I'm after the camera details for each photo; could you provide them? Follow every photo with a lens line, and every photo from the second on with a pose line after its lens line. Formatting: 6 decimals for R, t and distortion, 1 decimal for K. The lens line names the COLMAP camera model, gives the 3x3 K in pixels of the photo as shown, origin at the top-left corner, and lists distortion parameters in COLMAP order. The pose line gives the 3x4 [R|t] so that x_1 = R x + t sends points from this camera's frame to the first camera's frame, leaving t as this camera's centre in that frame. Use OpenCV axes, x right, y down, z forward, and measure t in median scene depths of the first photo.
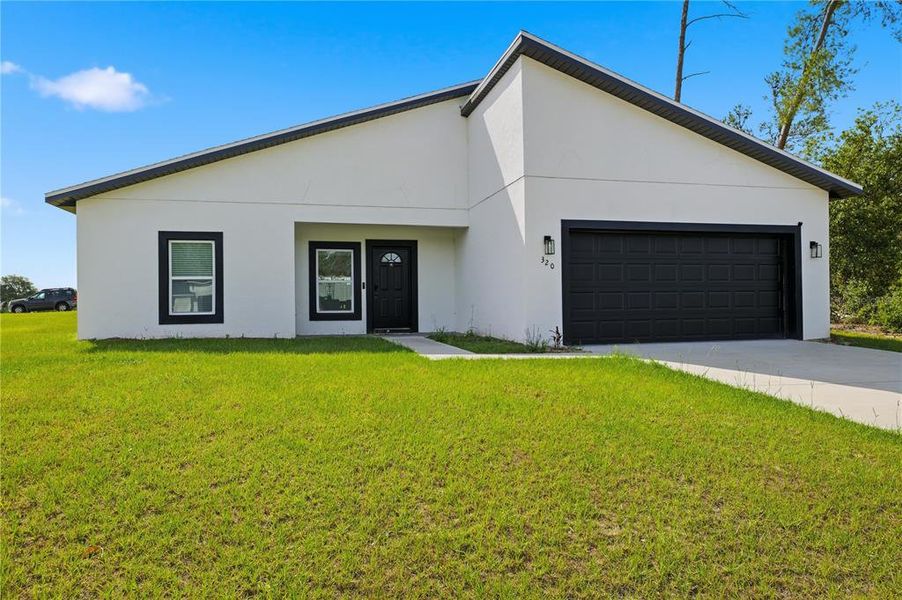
lens RADIAL K [[593.7, 0, 448.6], [0, 593.7, 299.8], [0, 0, 1]] dist [-0.005121, -0.005308]
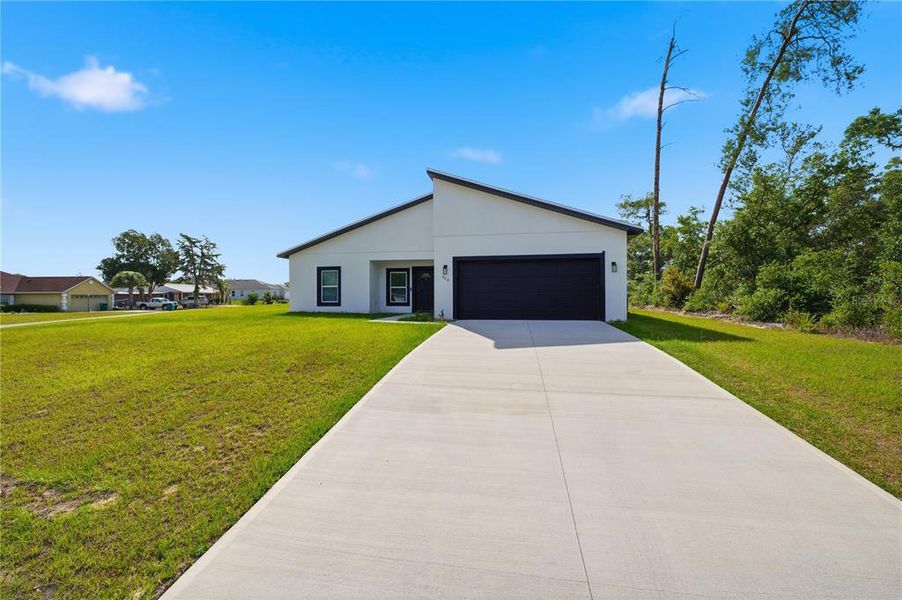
lens RADIAL K [[367.3, 0, 450.5], [0, 367.3, 300.1], [0, 0, 1]] dist [0.001095, 0.000006]
pose [[0.916222, 0.007334, -0.400605, 0.572107], [-0.002286, 0.999912, 0.013076, -0.003689], [0.400666, -0.011065, 0.916158, -0.126881]]
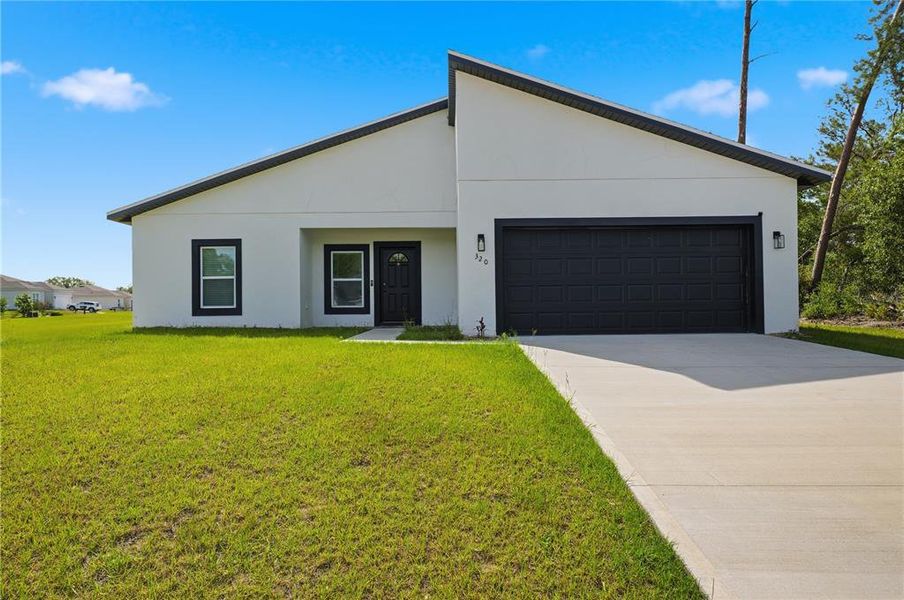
lens RADIAL K [[595.0, 0, 449.9], [0, 595.0, 301.6], [0, 0, 1]] dist [-0.005121, -0.005308]
pose [[0.972481, -0.002931, -0.232962, 0.302611], [0.003433, 0.999993, 0.001749, 0.011302], [0.232956, -0.002501, 0.972484, -0.061926]]
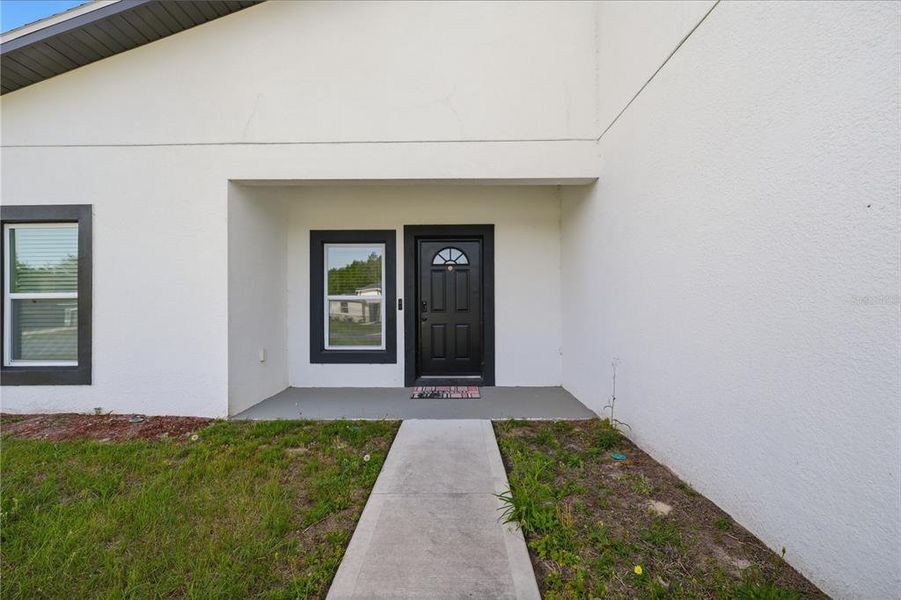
lens RADIAL K [[366.9, 0, 450.8], [0, 366.9, 304.6], [0, 0, 1]] dist [0.001095, 0.000006]
pose [[0.969212, -0.001139, -0.246227, -0.006807], [0.002608, 0.999981, 0.005640, -0.029554], [0.246216, -0.006109, 0.969196, 0.770234]]
